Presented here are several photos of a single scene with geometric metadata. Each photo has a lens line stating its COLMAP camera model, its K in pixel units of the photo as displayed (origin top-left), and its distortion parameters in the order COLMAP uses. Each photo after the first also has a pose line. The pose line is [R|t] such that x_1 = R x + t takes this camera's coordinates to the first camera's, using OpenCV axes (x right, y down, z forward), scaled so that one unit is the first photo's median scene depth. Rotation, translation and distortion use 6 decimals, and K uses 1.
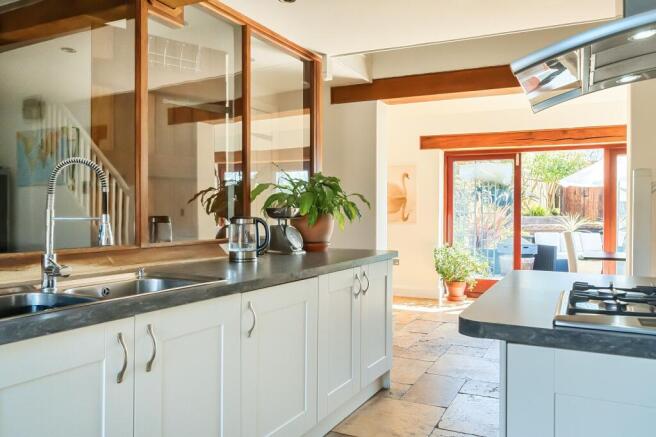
lens RADIAL K [[513.8, 0, 328.0], [0, 513.8, 218.5], [0, 0, 1]] dist [0.006205, 0.002139]
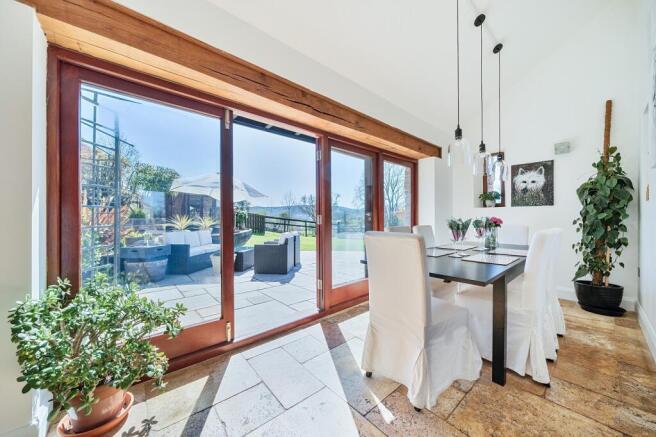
lens RADIAL K [[235.7, 0, 328.0], [0, 235.7, 218.5], [0, 0, 1]] dist [-0.000958, -0.000095]
pose [[0.392150, -0.010310, 0.919844, 0.218263], [0.018195, 0.999829, 0.003449, 0.007408], [-0.919721, 0.015384, 0.392270, 1.098025]]
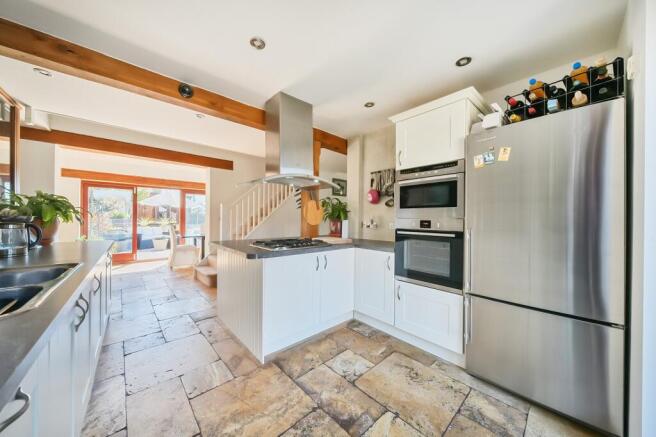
lens RADIAL K [[226.6, 0, 326.0], [0, 226.6, 219.6], [0, 0, 1]] dist [0.000288, -0.000003]
pose [[0.362441, -0.004977, 0.931993, -0.243362], [0.003323, 0.999986, 0.004048, -0.006694], [-0.932001, 0.001630, 0.362453, 0.013194]]
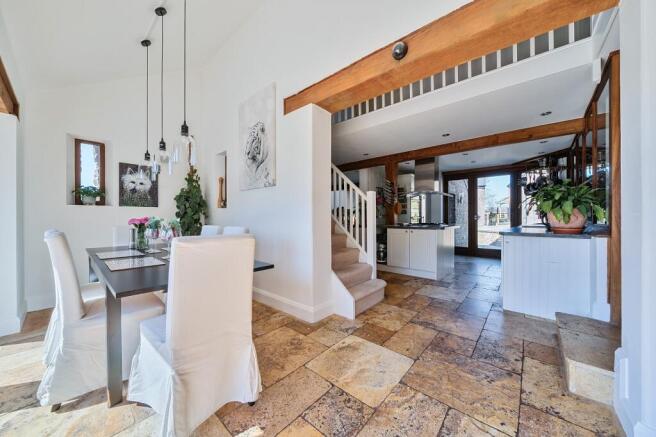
lens RADIAL K [[231.7, 0, 329.9], [0, 231.7, 214.4], [0, 0, 1]] dist [0.000372, 0.000000]
pose [[-0.968438, -0.002497, 0.249242, 0.372588], [-0.001778, 0.999994, 0.003112, 0.003947], [-0.249249, 0.002570, -0.968436, 1.402161]]
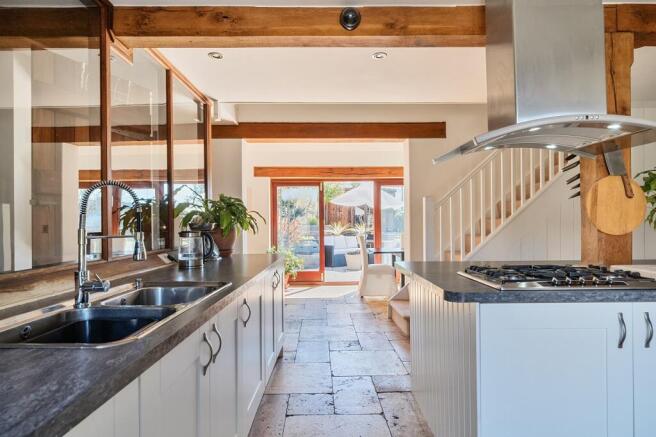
lens RADIAL K [[394.3, 0, 327.3], [0, 394.3, 221.0], [0, 0, 1]] dist [0.003263, -0.000044]
pose [[0.887722, -0.009658, 0.460279, -0.177062], [0.017537, 0.999764, -0.012844, -0.005155], [-0.460046, 0.019474, 0.887681, 0.019040]]
